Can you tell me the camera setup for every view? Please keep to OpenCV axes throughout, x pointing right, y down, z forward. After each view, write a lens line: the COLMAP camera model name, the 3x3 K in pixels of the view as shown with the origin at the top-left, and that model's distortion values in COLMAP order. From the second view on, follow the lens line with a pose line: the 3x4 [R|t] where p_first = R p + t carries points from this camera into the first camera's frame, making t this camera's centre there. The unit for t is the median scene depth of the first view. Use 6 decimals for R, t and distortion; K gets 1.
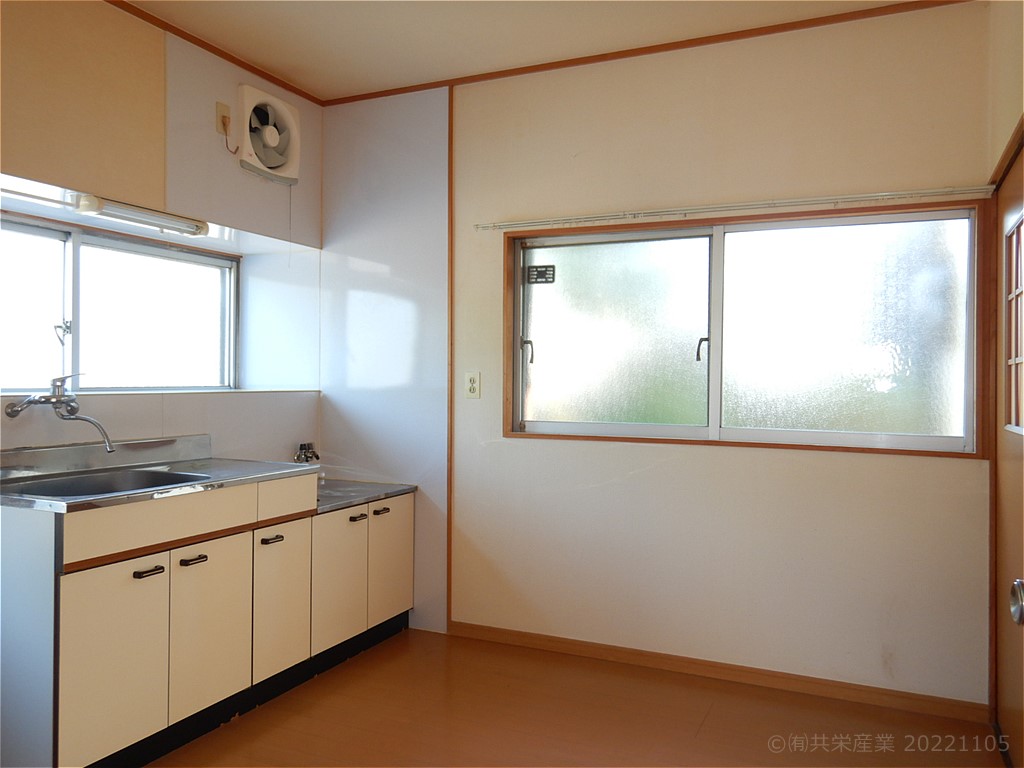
lens RADIAL K [[827.7, 0, 509.8], [0, 827.7, 363.5], [0, 0, 1]] dist [0.032236, -0.003312]
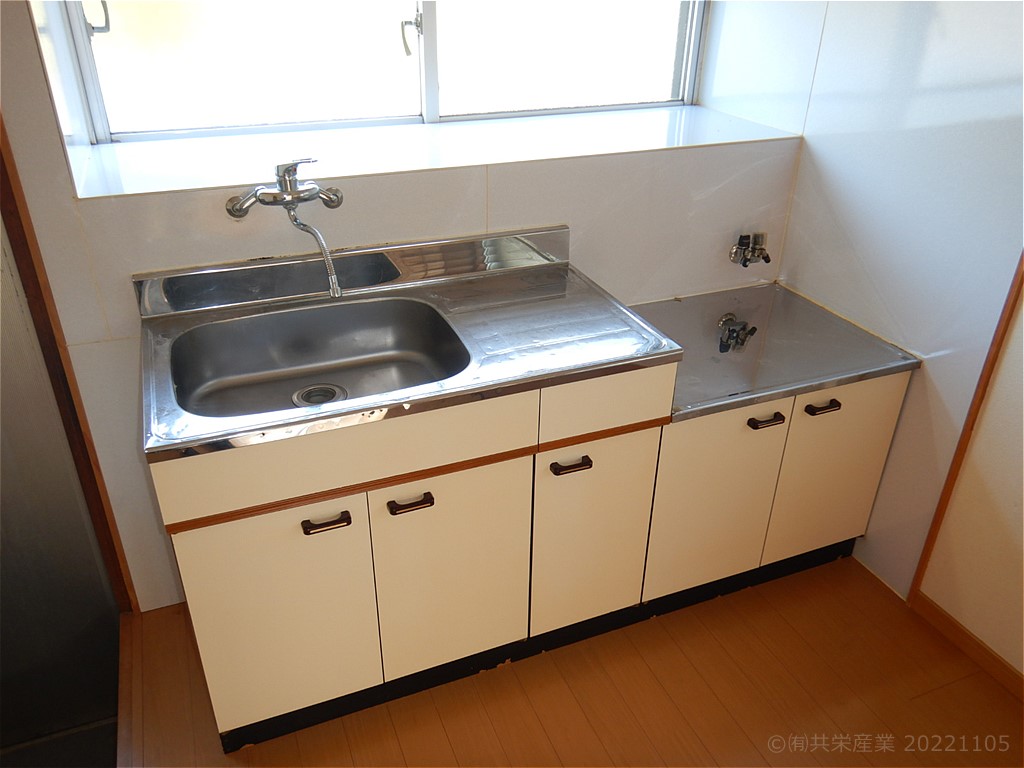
lens RADIAL K [[827.7, 0, 509.8], [0, 827.7, 363.5], [0, 0, 1]] dist [0.032236, -0.003312]
pose [[0.736638, 0.325268, -0.592930, 0.018335], [-0.000617, 0.877065, 0.480371, -0.149709], [0.676287, -0.353494, 0.646280, 0.612865]]
